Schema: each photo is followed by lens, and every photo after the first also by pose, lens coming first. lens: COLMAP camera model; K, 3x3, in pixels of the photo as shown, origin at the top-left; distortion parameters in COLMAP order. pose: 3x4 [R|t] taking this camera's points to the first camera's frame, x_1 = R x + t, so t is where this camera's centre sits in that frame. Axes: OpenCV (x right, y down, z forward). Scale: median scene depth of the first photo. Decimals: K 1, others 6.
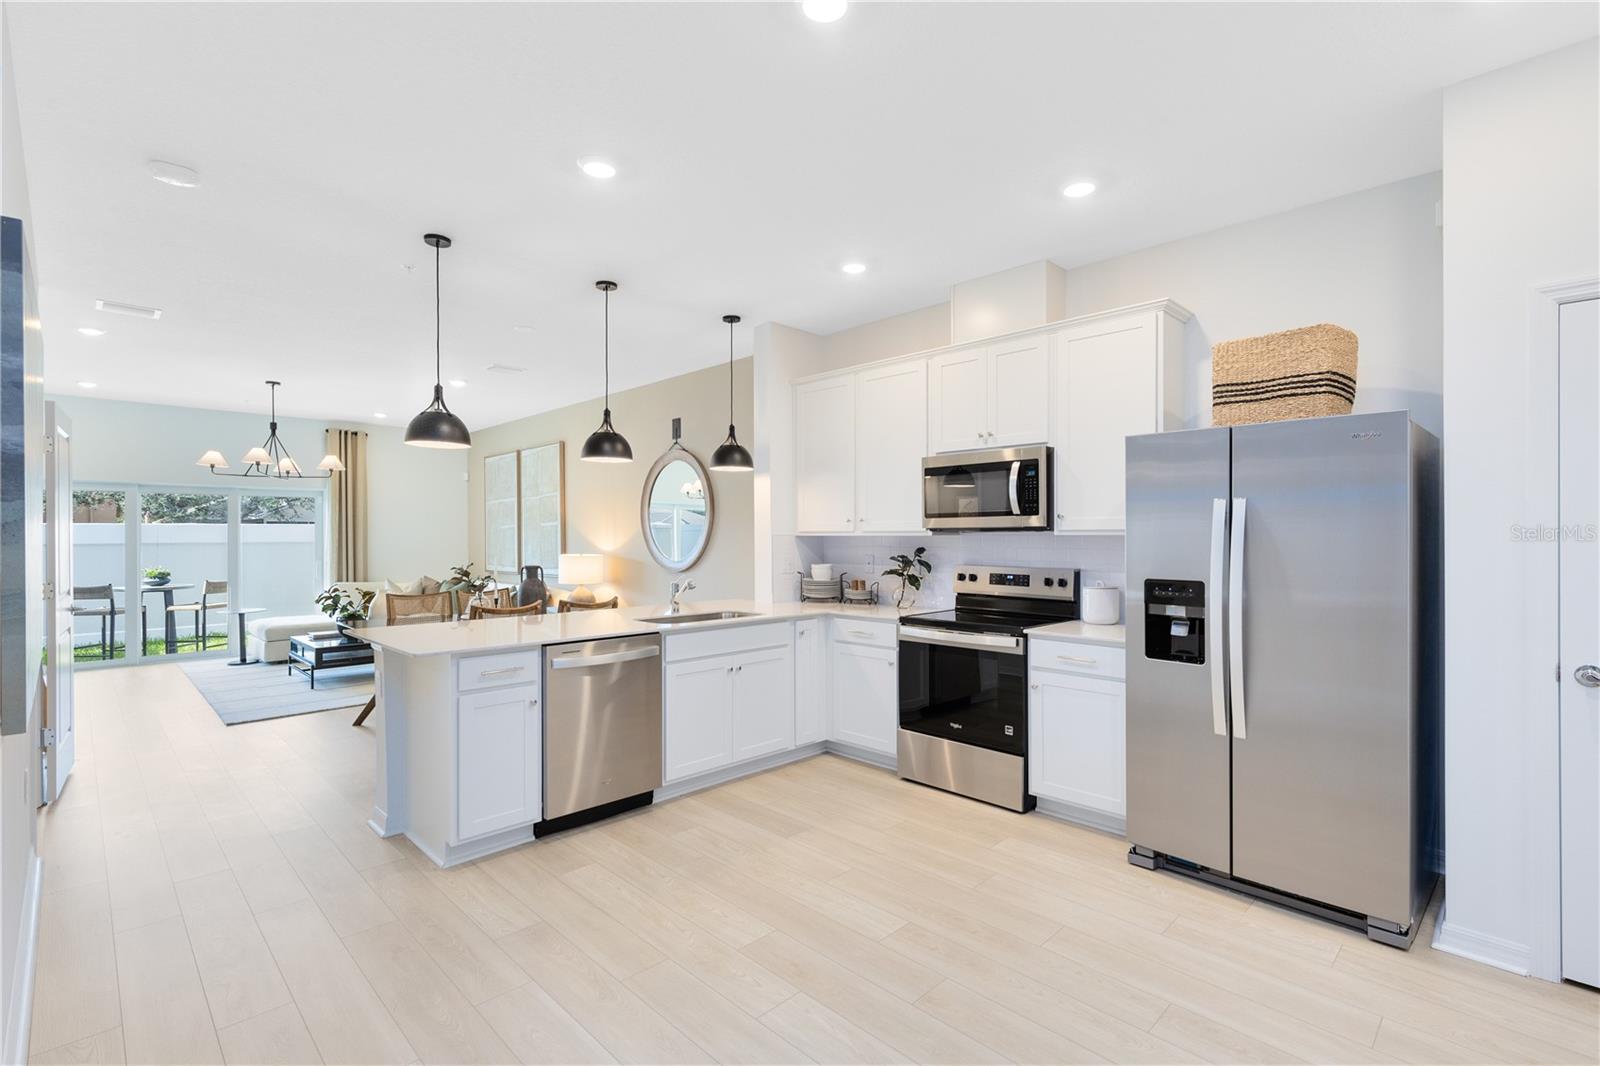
lens RADIAL K [[737.1, 0, 805.6], [0, 737.1, 539.3], [0, 0, 1]] dist [0.002800, 0.000026]
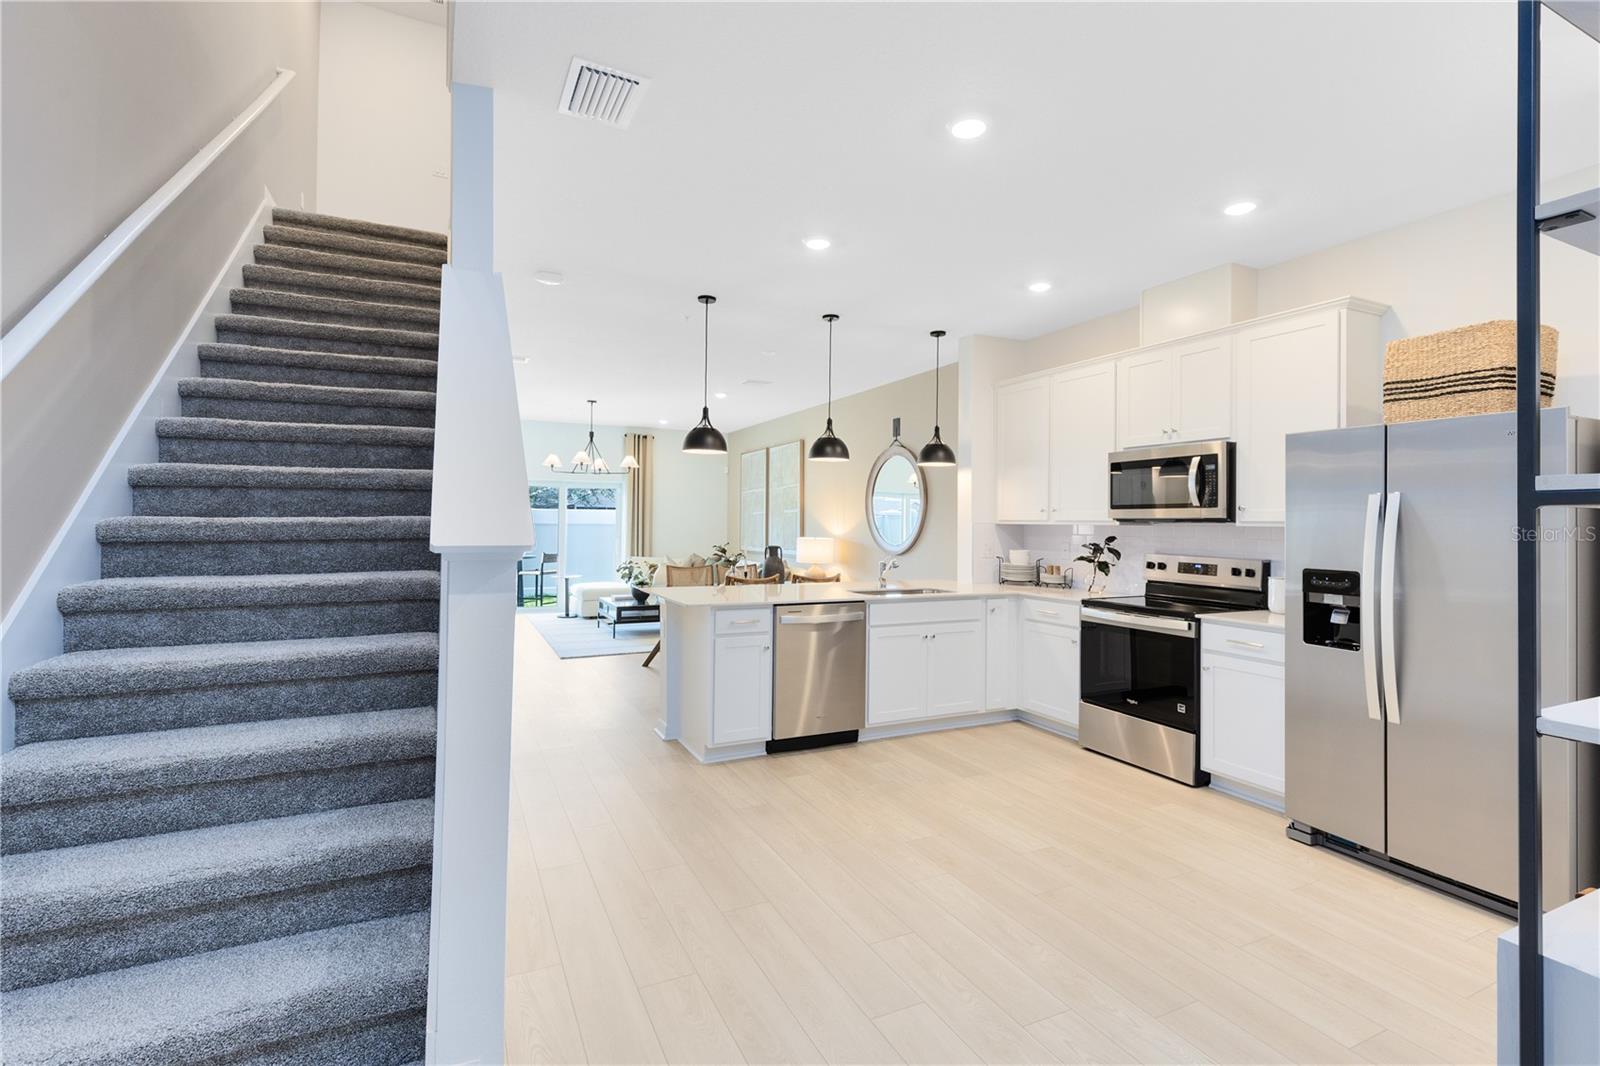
lens RADIAL K [[736.4, 0, 797.5], [0, 736.4, 515.2], [0, 0, 1]] dist [0.000402, -0.000108]
pose [[0.943661, 0.009116, -0.330787, 0.091200], [-0.014251, 0.999813, -0.013100, 0.000991], [0.330606, 0.017076, 0.943614, -0.178402]]
